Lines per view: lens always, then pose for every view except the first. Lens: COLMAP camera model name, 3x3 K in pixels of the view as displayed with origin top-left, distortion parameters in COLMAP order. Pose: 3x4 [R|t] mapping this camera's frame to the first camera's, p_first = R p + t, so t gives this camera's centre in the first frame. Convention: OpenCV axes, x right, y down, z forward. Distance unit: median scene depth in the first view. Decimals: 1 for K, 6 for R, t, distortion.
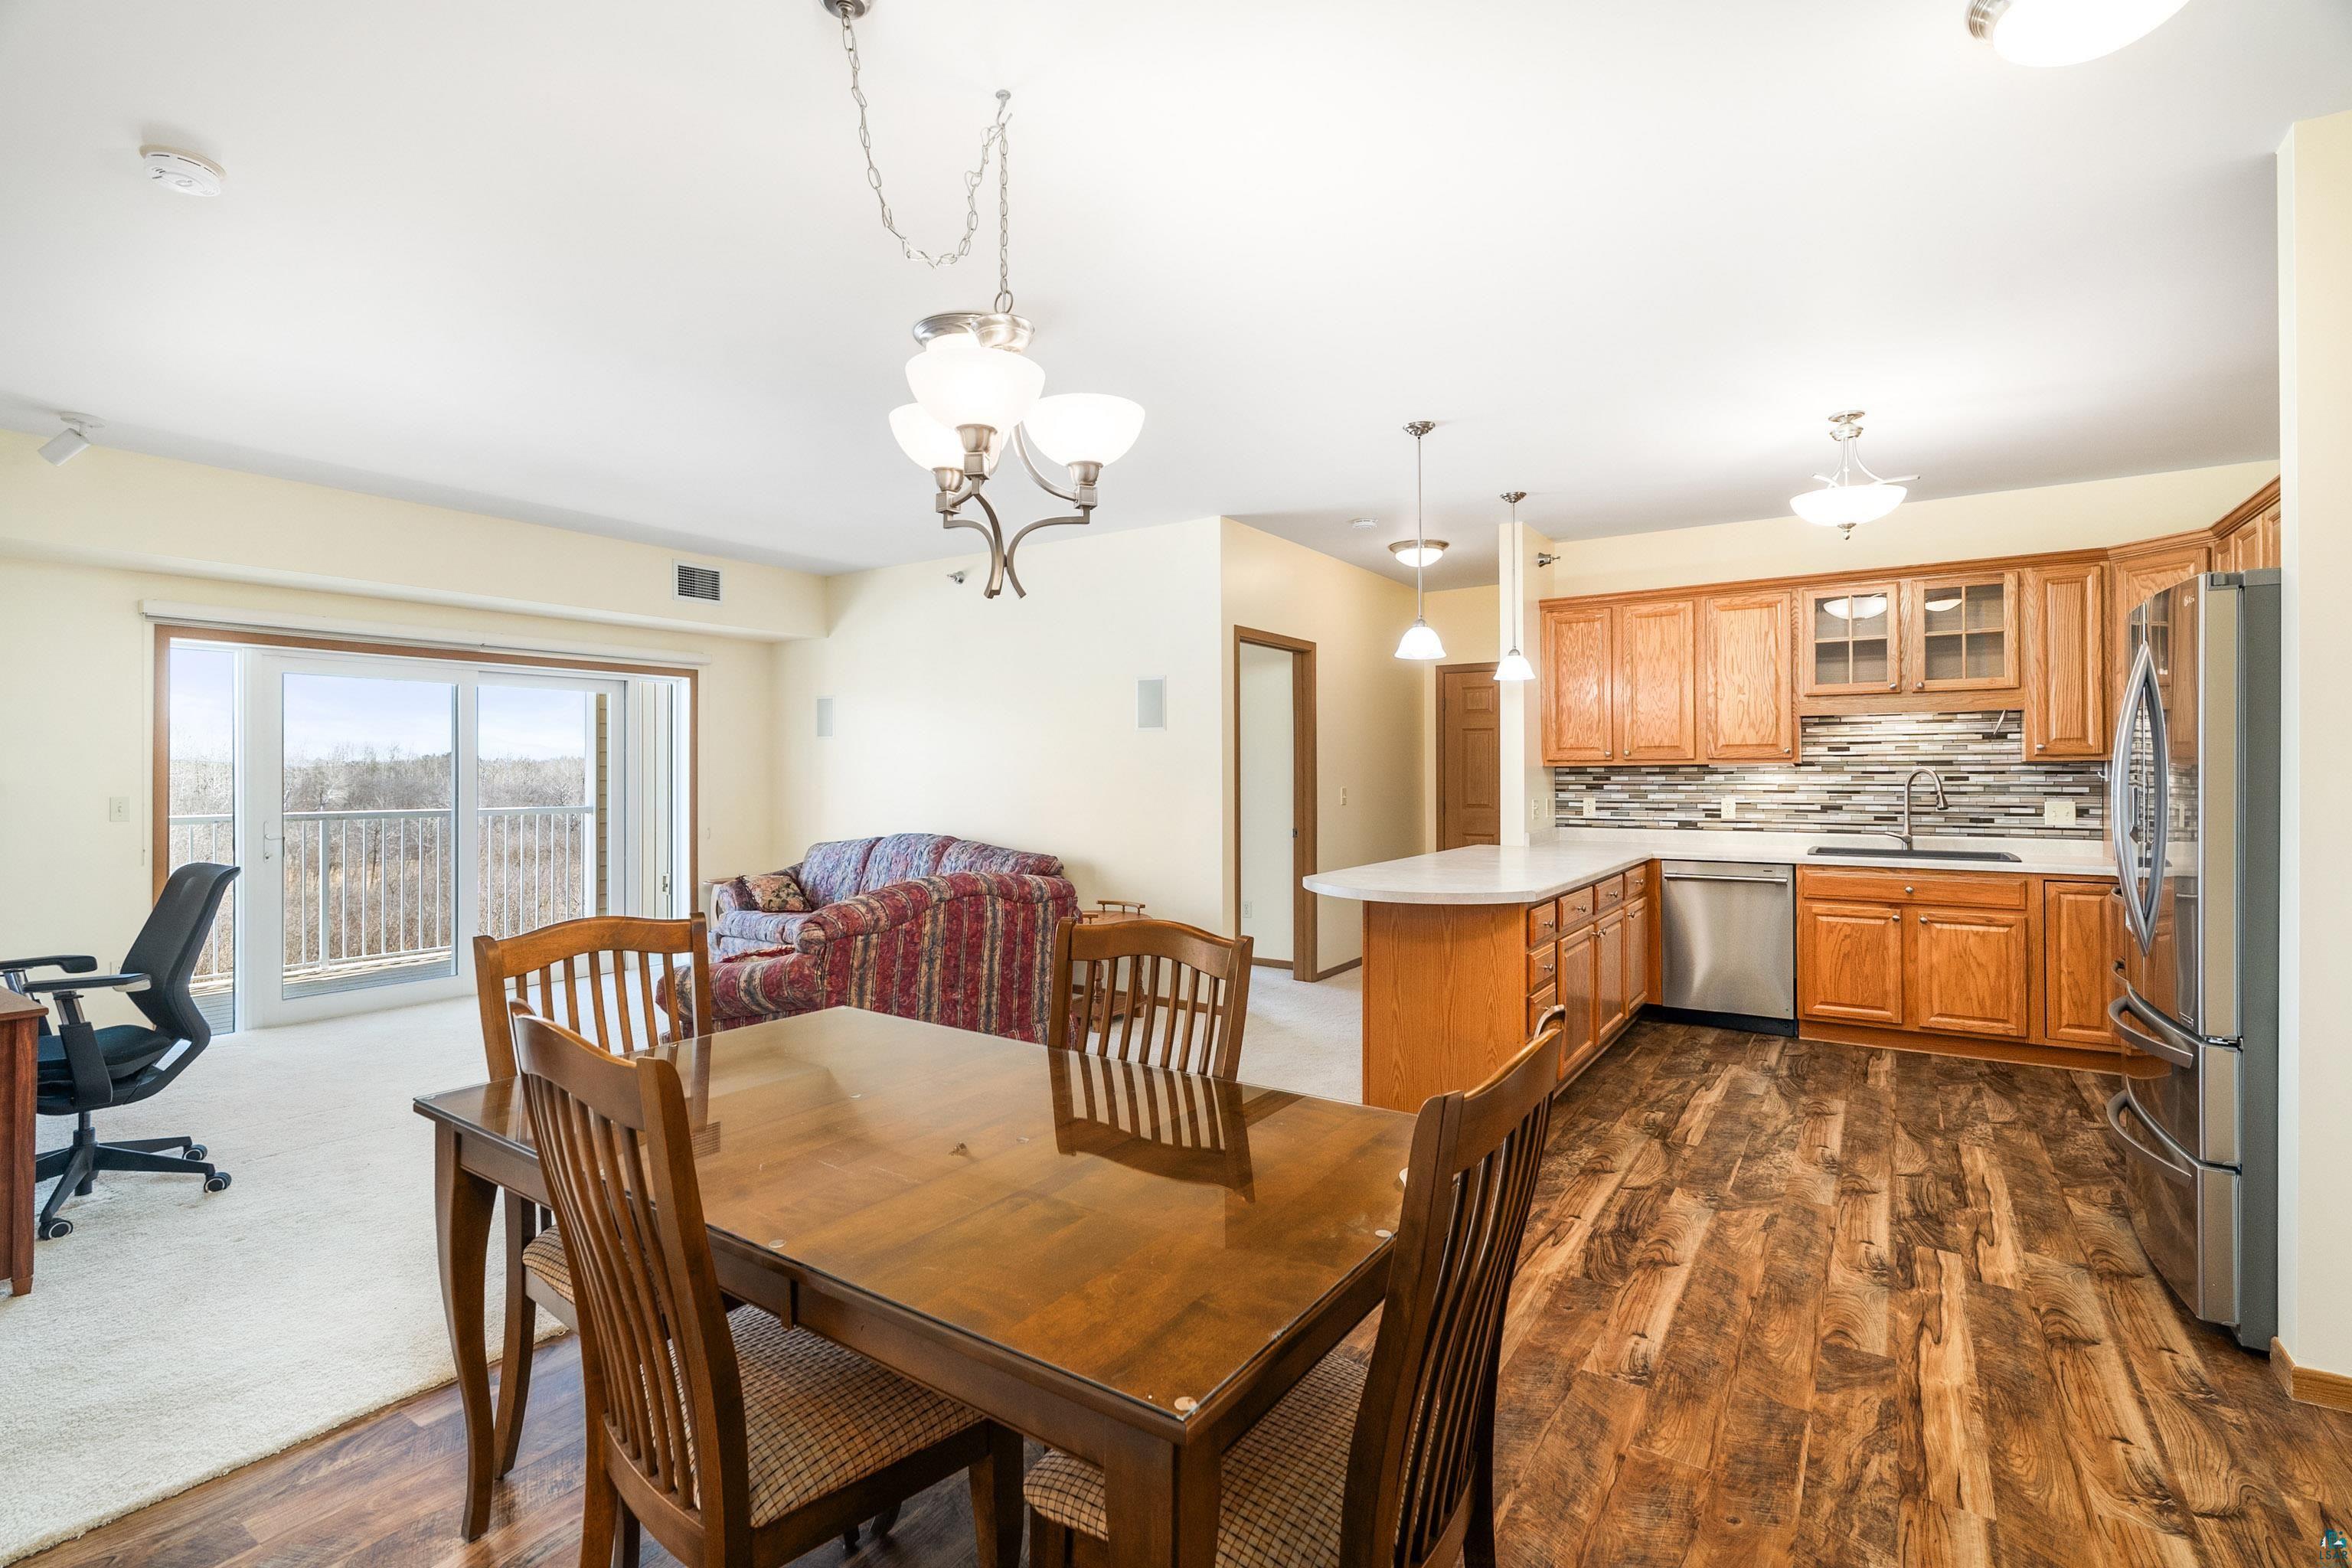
lens RADIAL K [[1078.4, 0, 1181.3], [0, 1078.4, 787.8], [0, 0, 1]] dist [-0.011707, 0.004107]
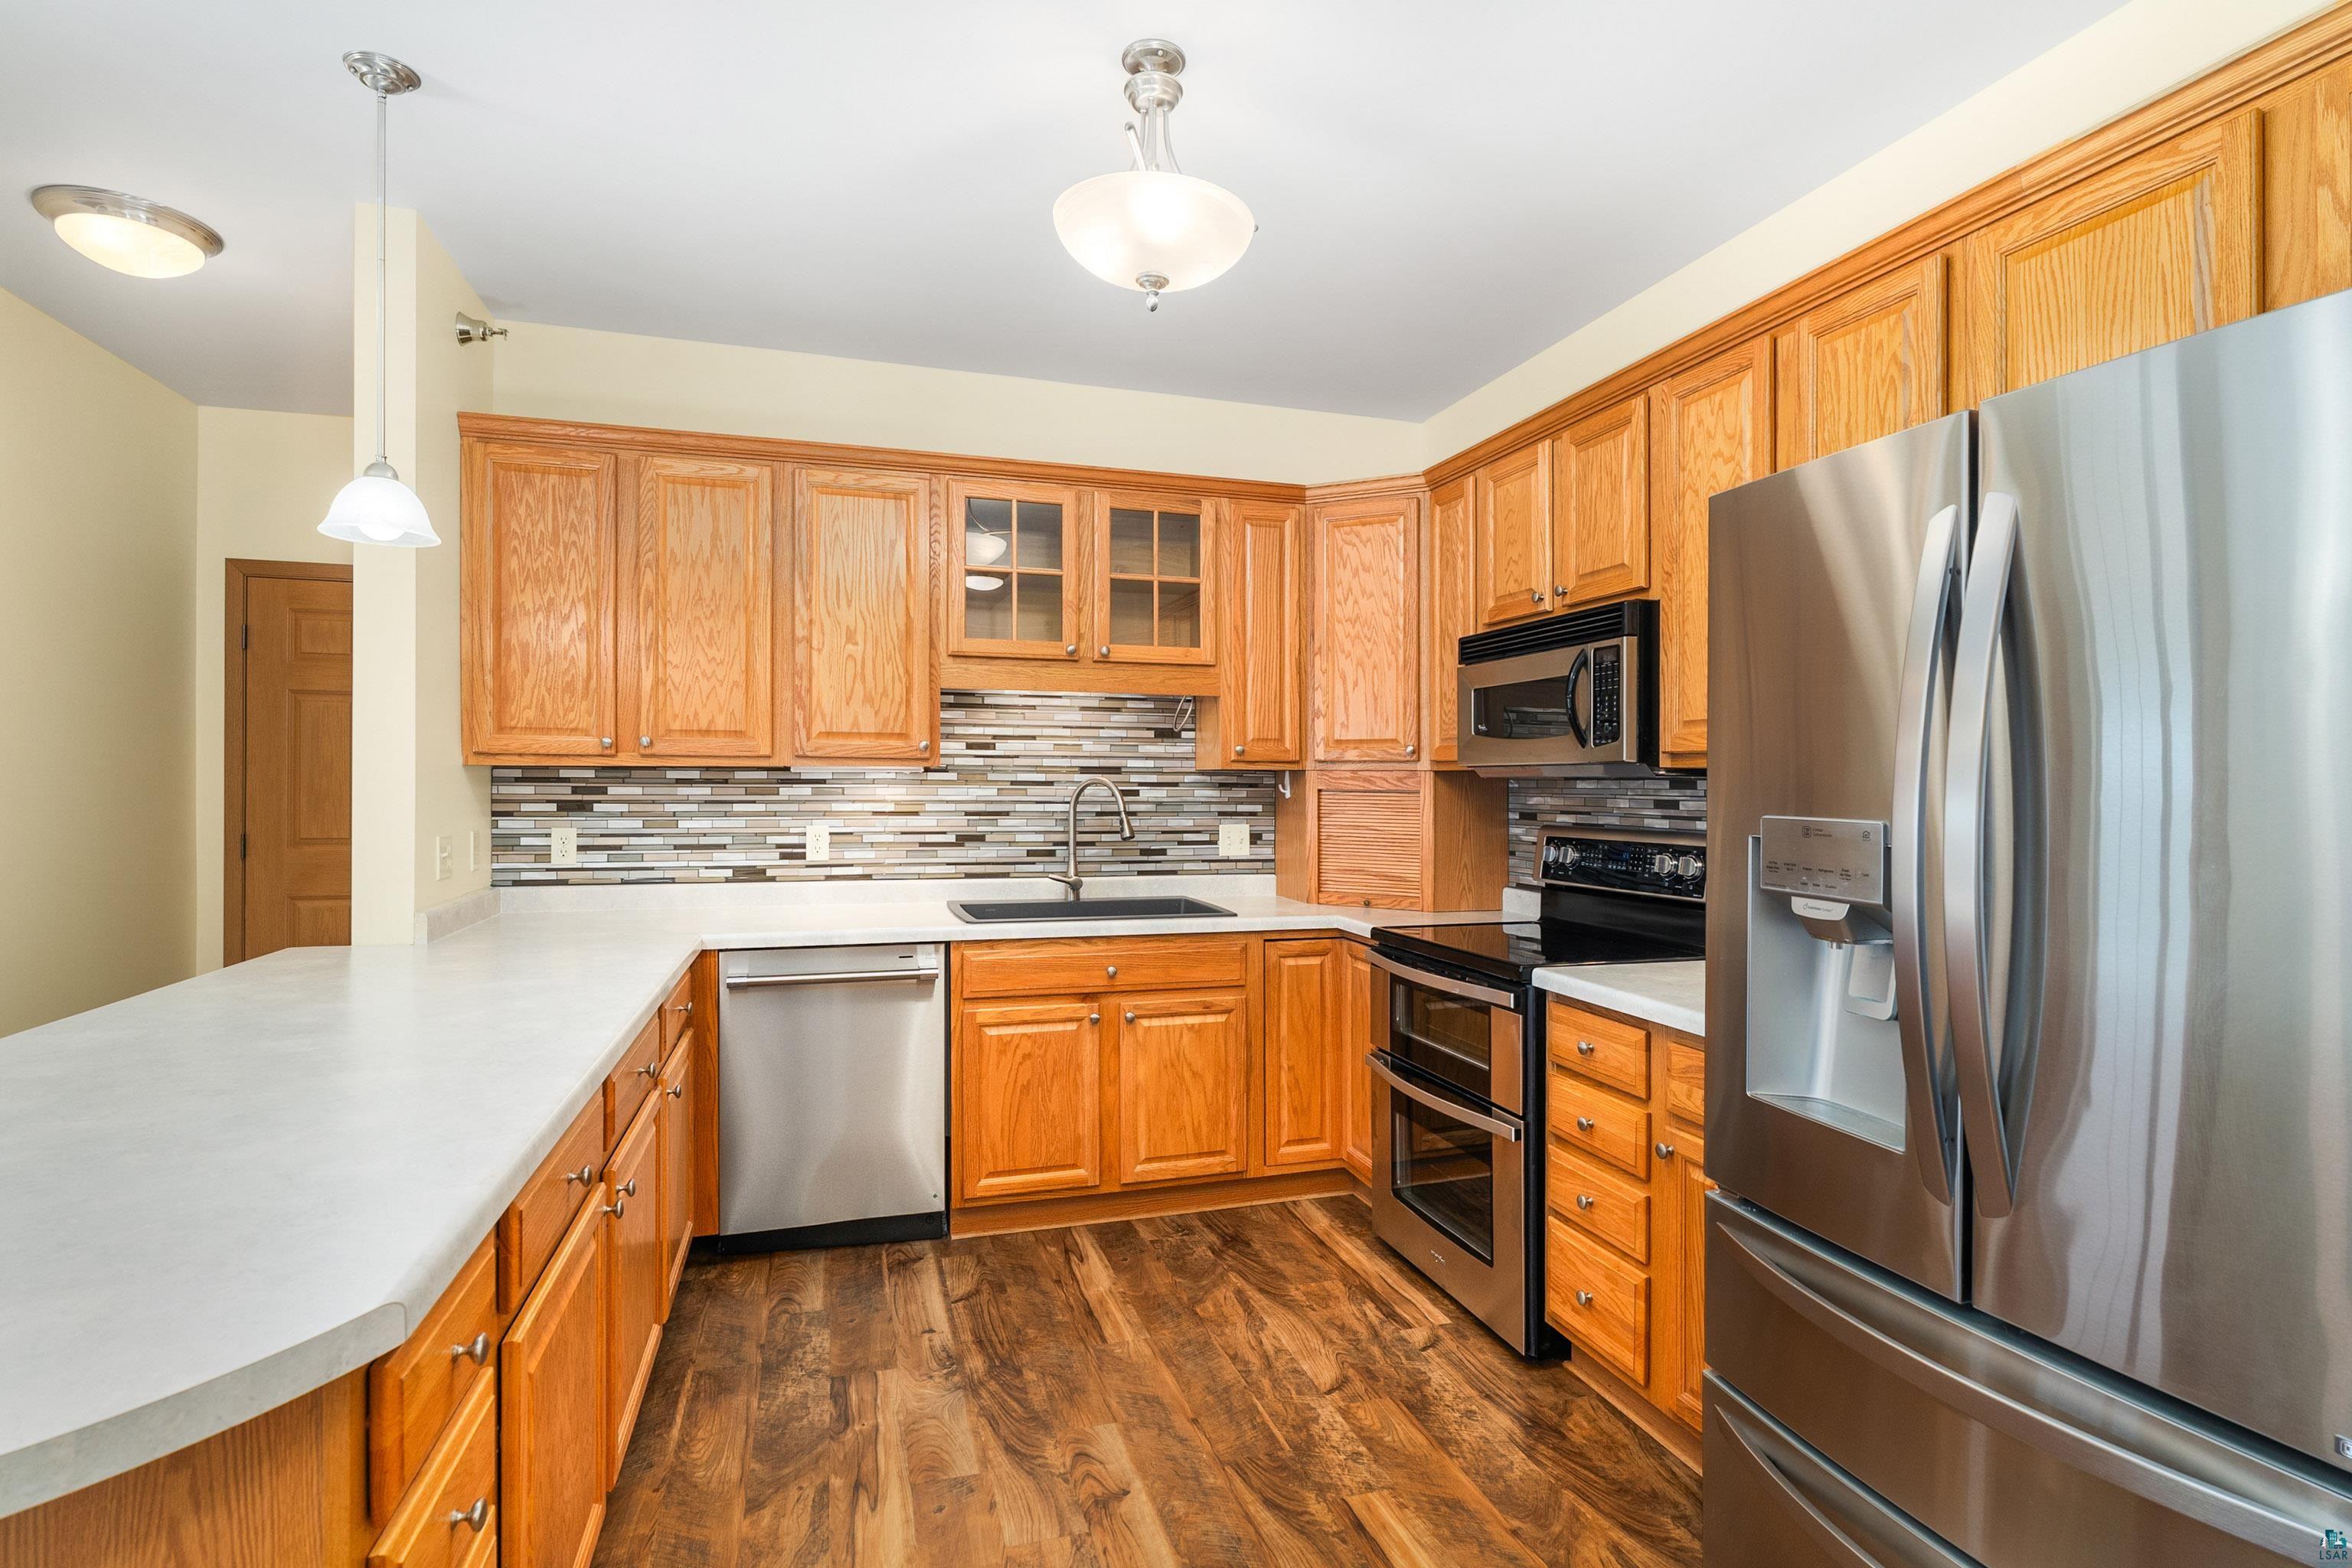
lens RADIAL K [[1155.9, 0, 1184.3], [0, 1155.9, 778.2], [0, 0, 1]] dist [-0.005379, 0.001497]
pose [[0.639178, 0.010322, 0.768990, 0.164991], [0.000685, 0.999902, -0.013991, -0.007470], [-0.769058, 0.009469, 0.639108, 0.480268]]
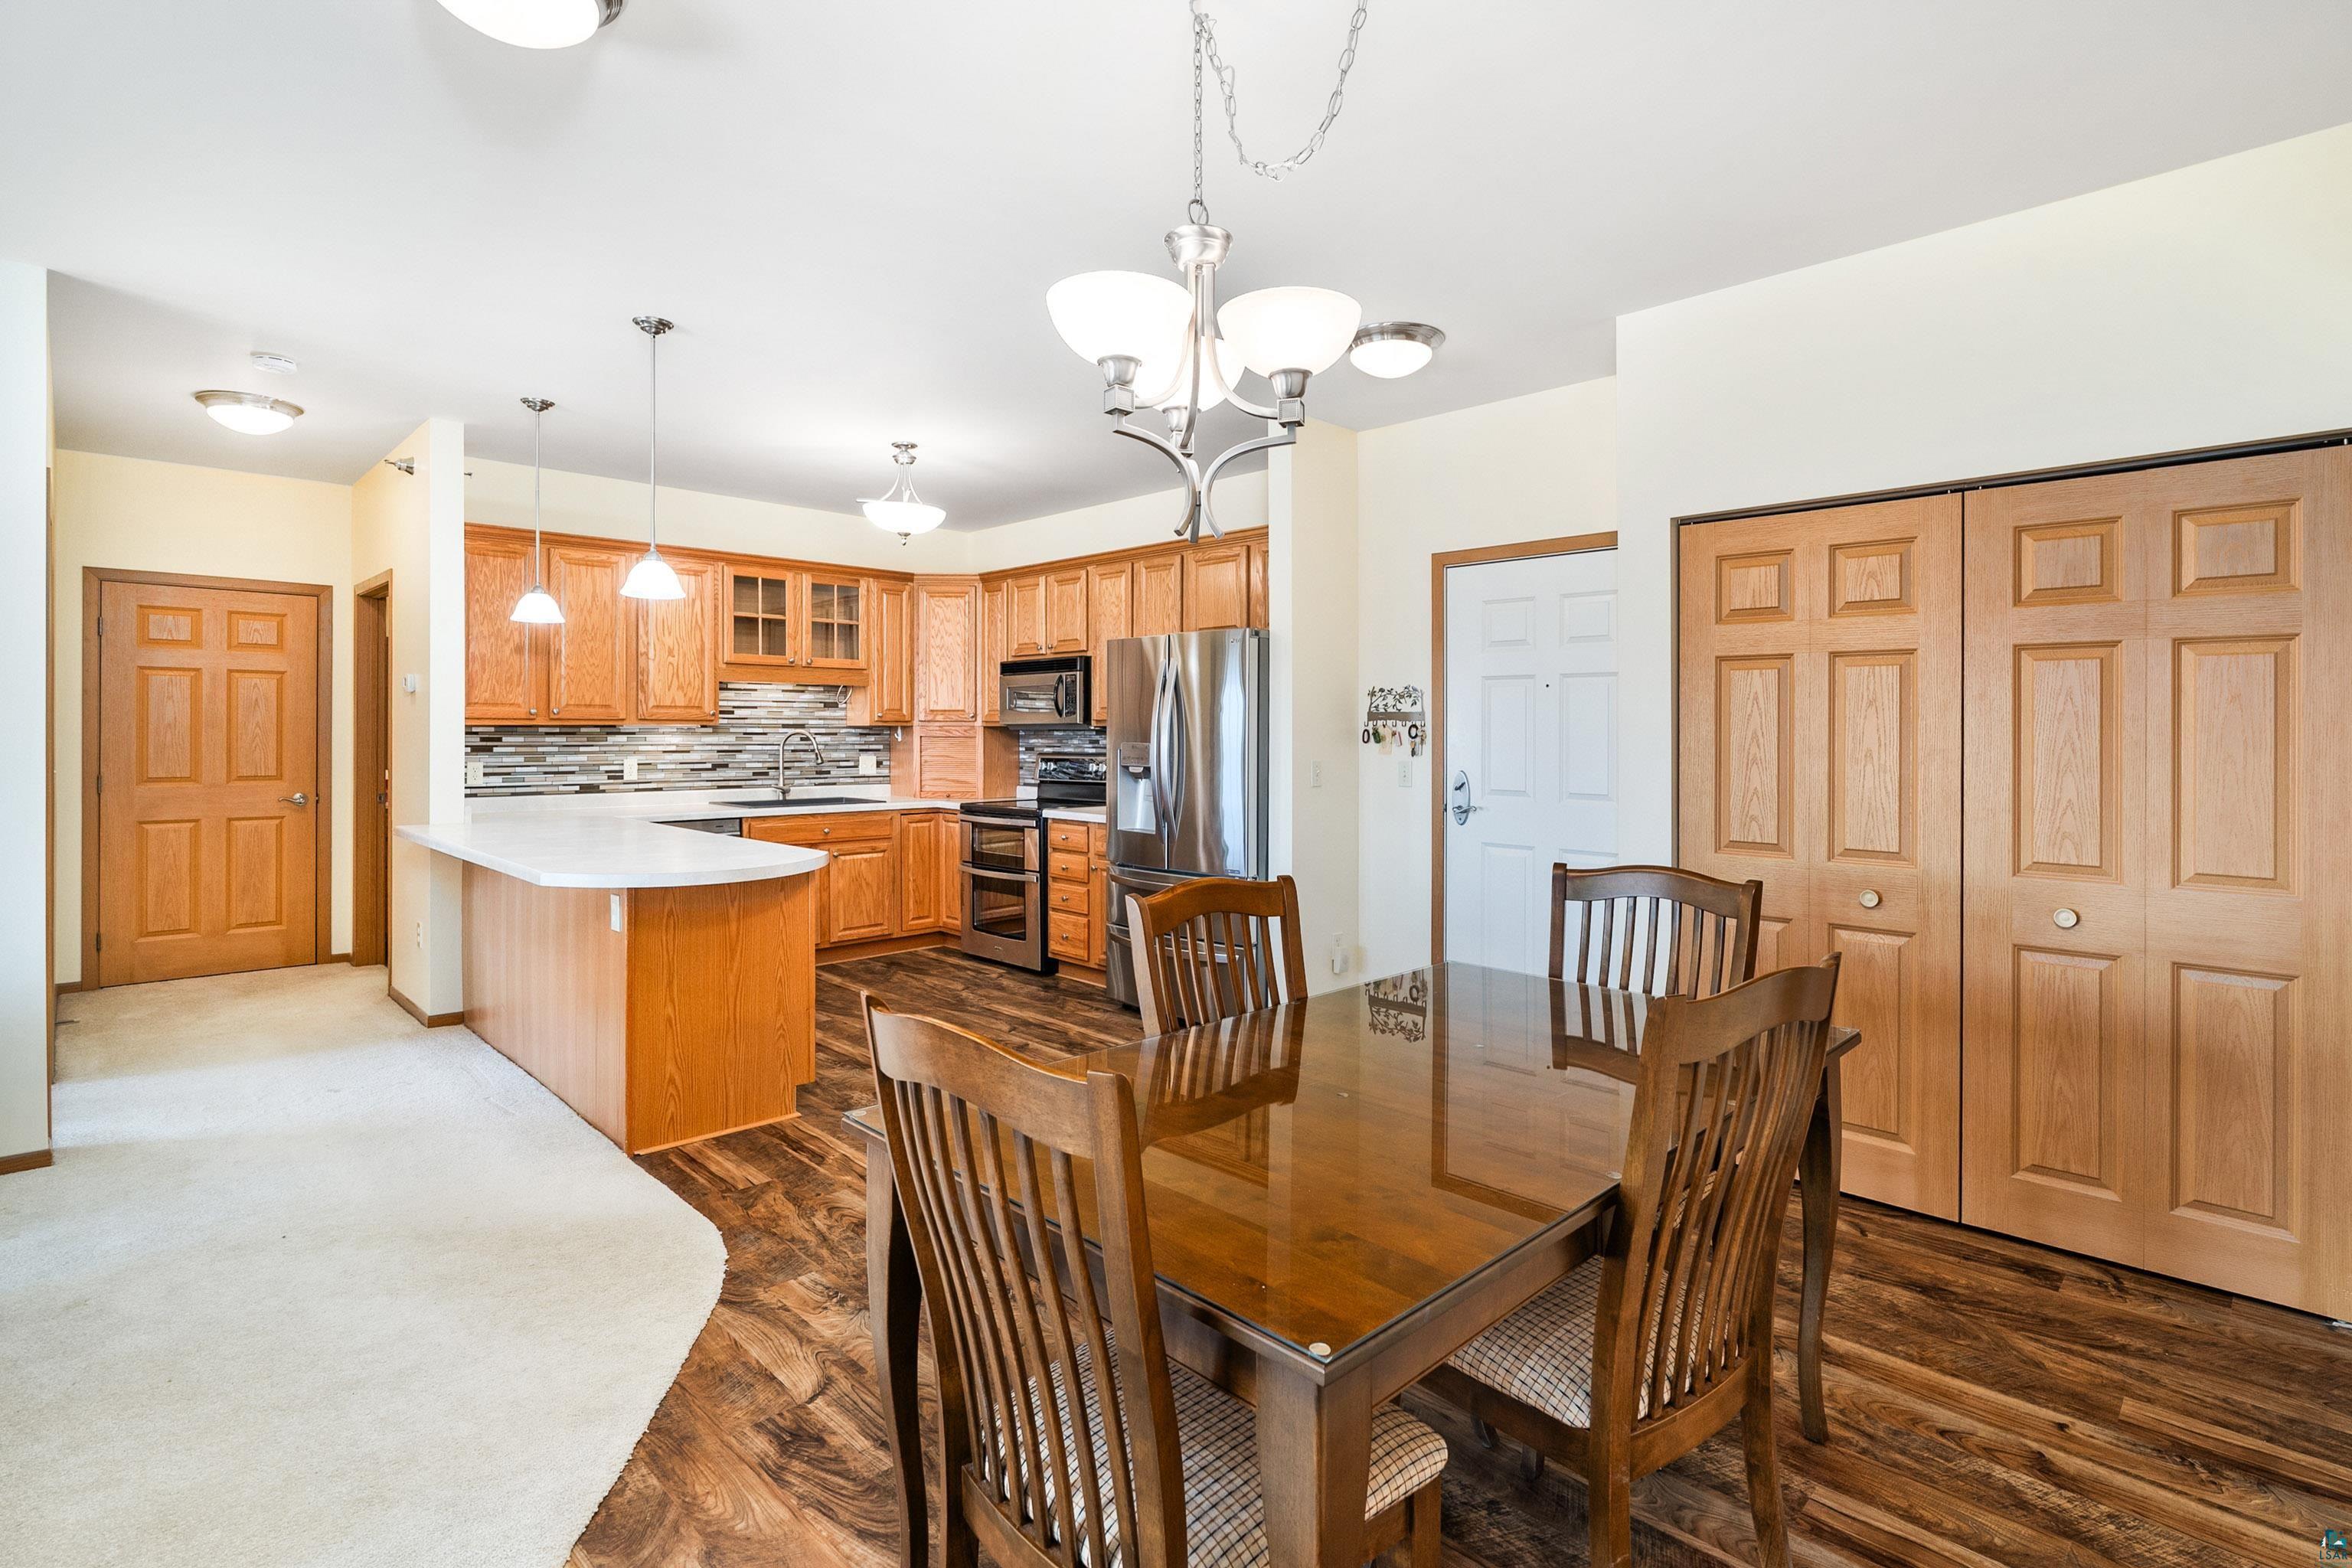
lens RADIAL K [[1078.4, 0, 1197.0], [0, 1078.4, 742.4], [0, 0, 1]] dist [-0.011707, 0.004107]
pose [[0.198096, -0.004128, 0.980174, -0.386930], [0.009479, 0.999952, 0.002295, -0.003214], [-0.980137, 0.008837, 0.198126, 0.314618]]
